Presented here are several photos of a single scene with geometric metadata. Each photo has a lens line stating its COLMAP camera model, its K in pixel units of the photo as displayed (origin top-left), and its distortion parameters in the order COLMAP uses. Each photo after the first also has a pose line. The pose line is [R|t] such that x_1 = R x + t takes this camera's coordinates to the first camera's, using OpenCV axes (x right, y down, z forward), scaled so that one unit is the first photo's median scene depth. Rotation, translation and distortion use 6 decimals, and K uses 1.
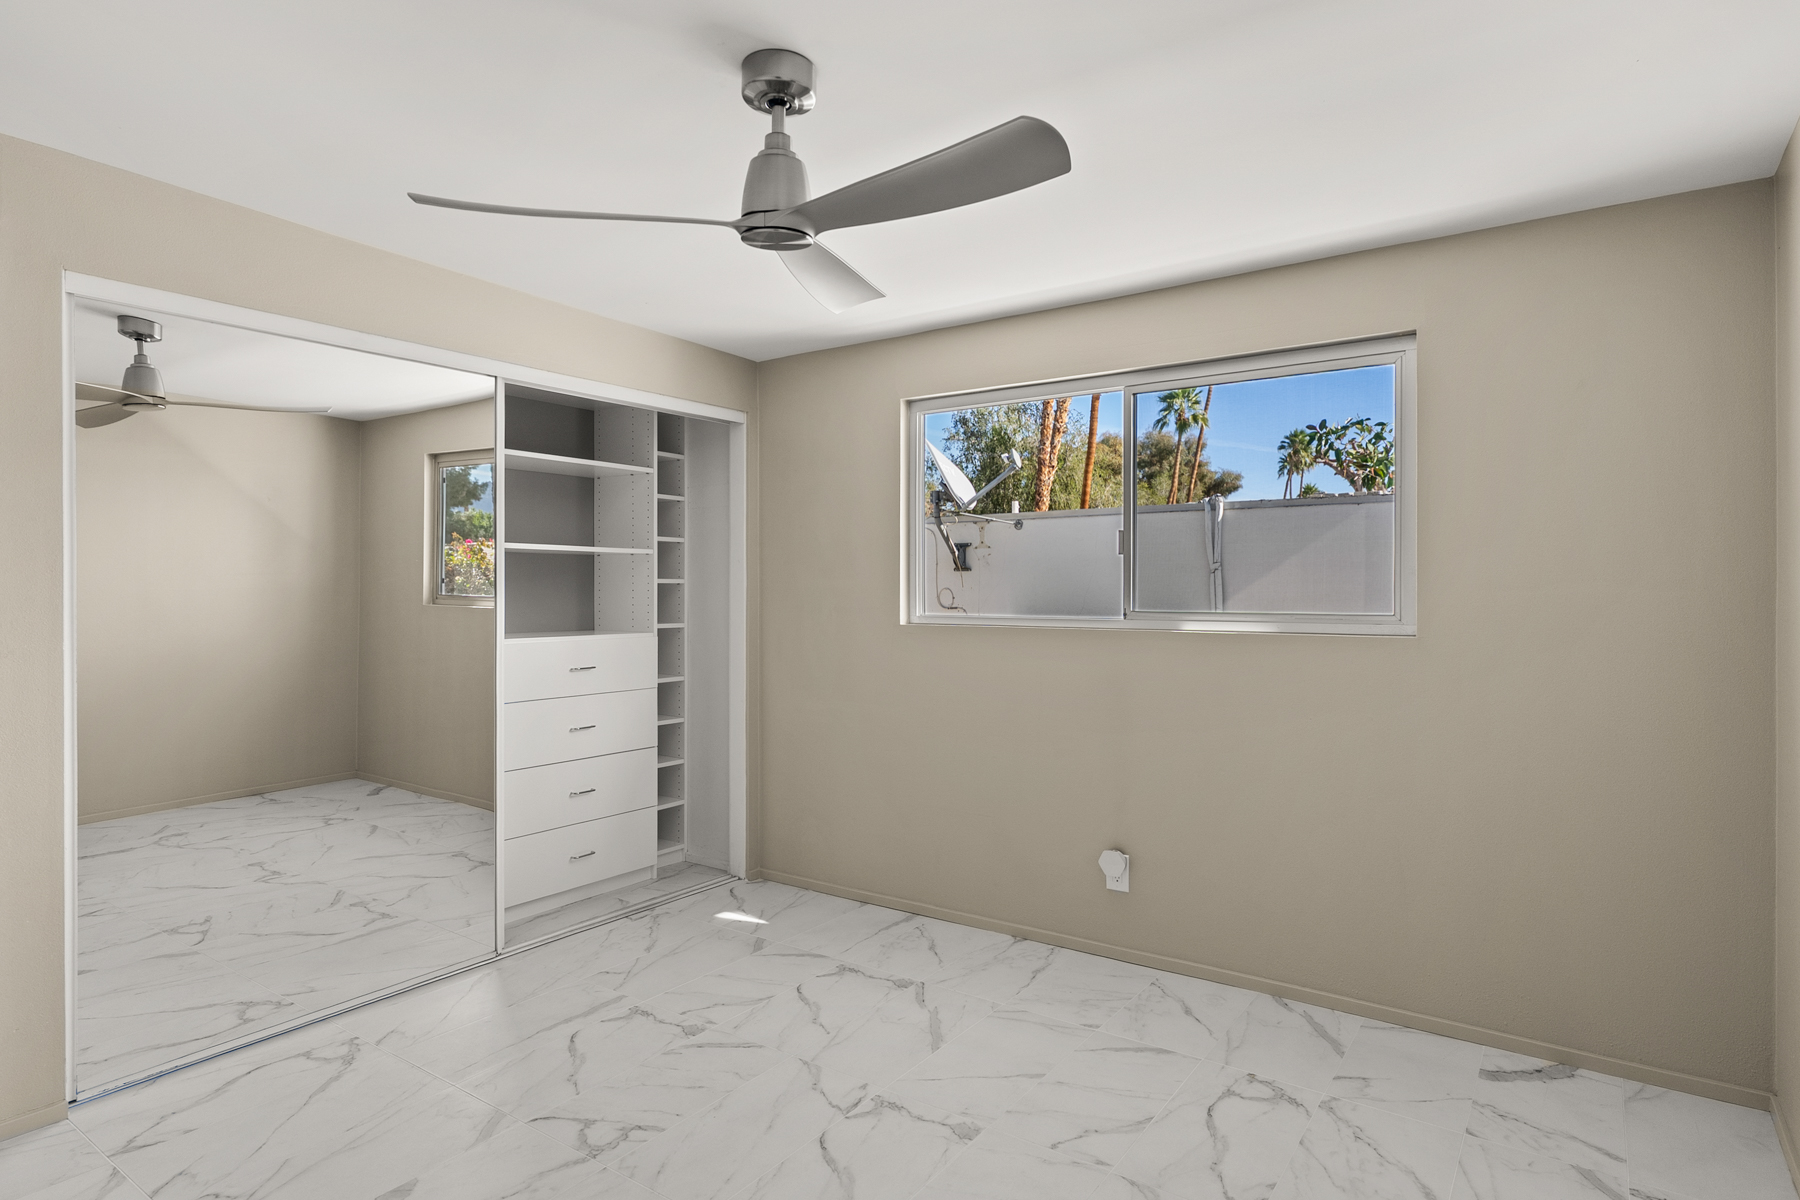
lens RADIAL K [[987.0, 0, 908.2], [0, 987.0, 619.9], [0, 0, 1]] dist [-0.003222, 0.001476]
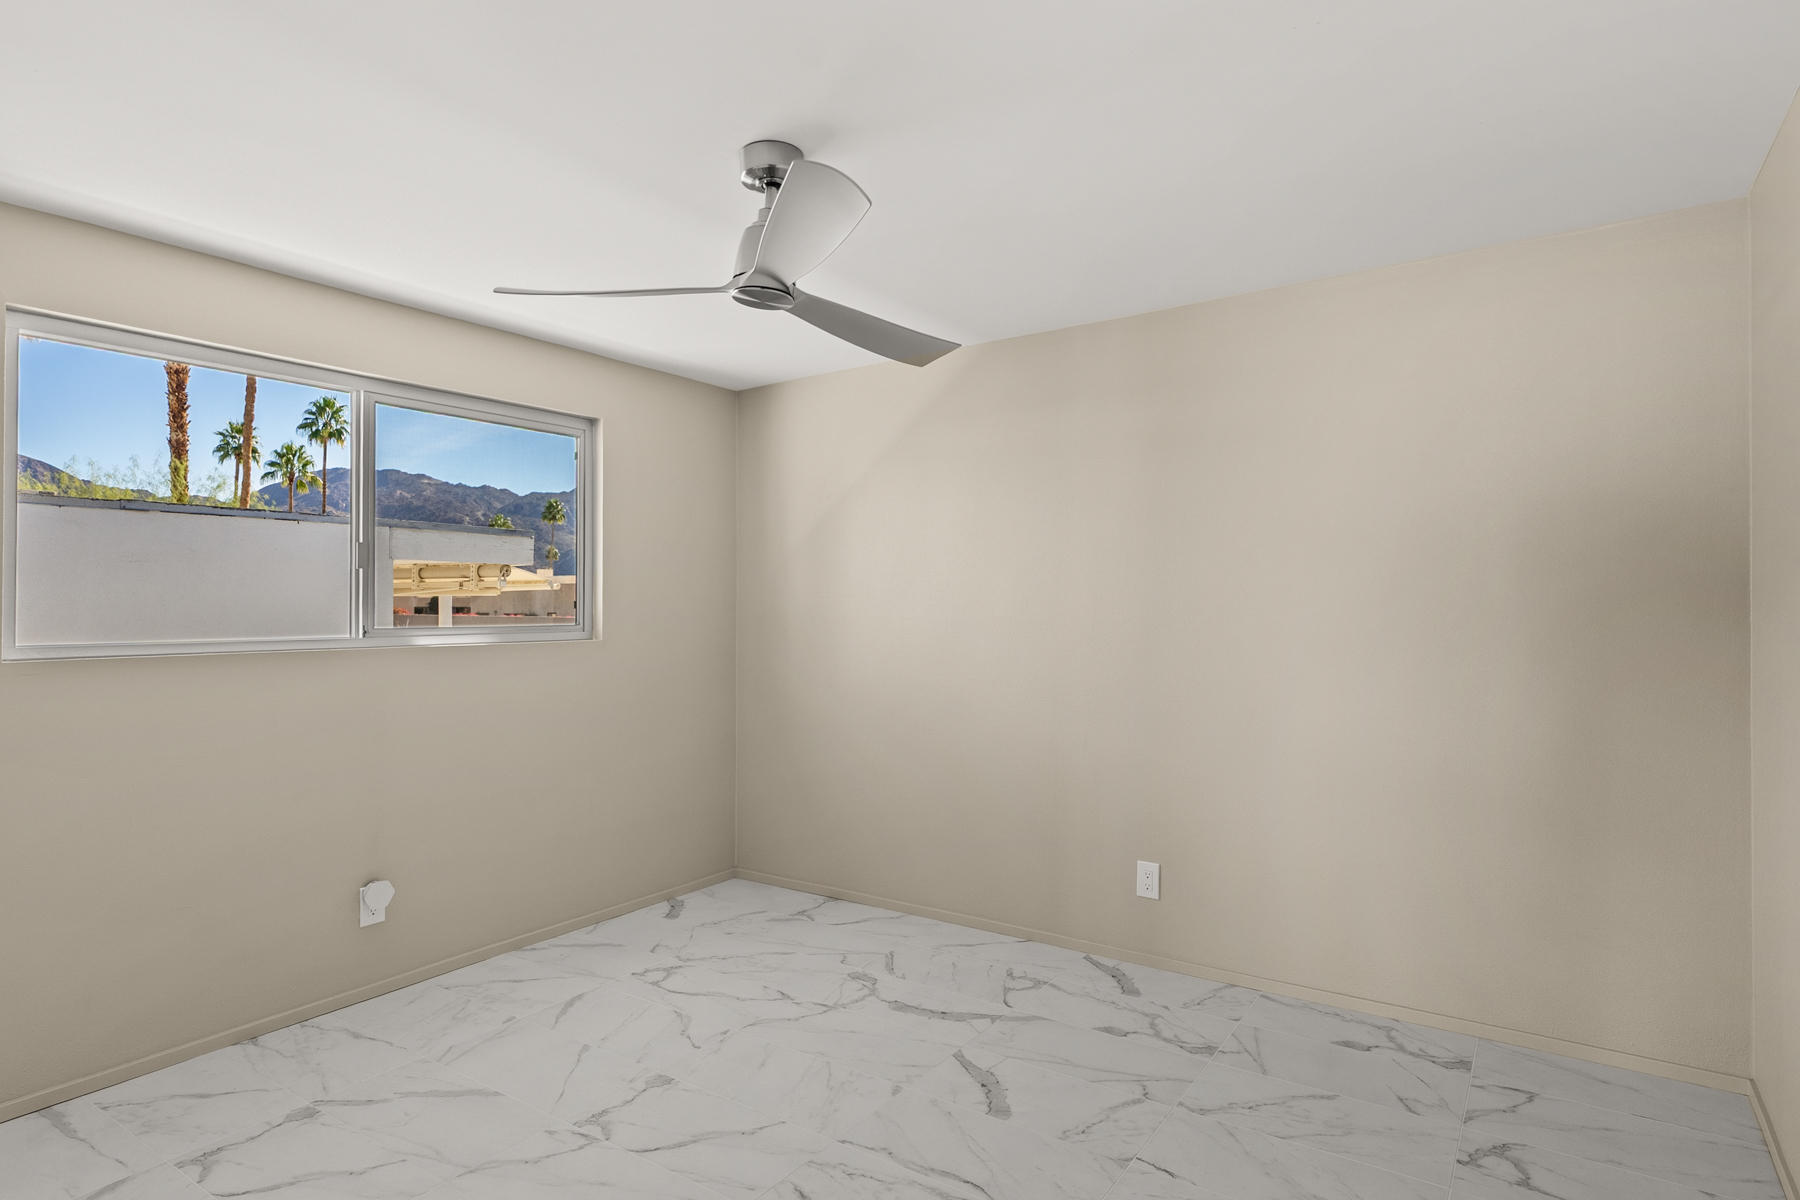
lens RADIAL K [[987.0, 0, 908.2], [0, 987.0, 619.9], [0, 0, 1]] dist [-0.003222, 0.001476]
pose [[-0.022127, -0.020234, 0.999550, -0.872433], [0.038189, 0.999048, 0.021070, -0.021392], [-0.999026, 0.038639, -0.021333, 0.582326]]
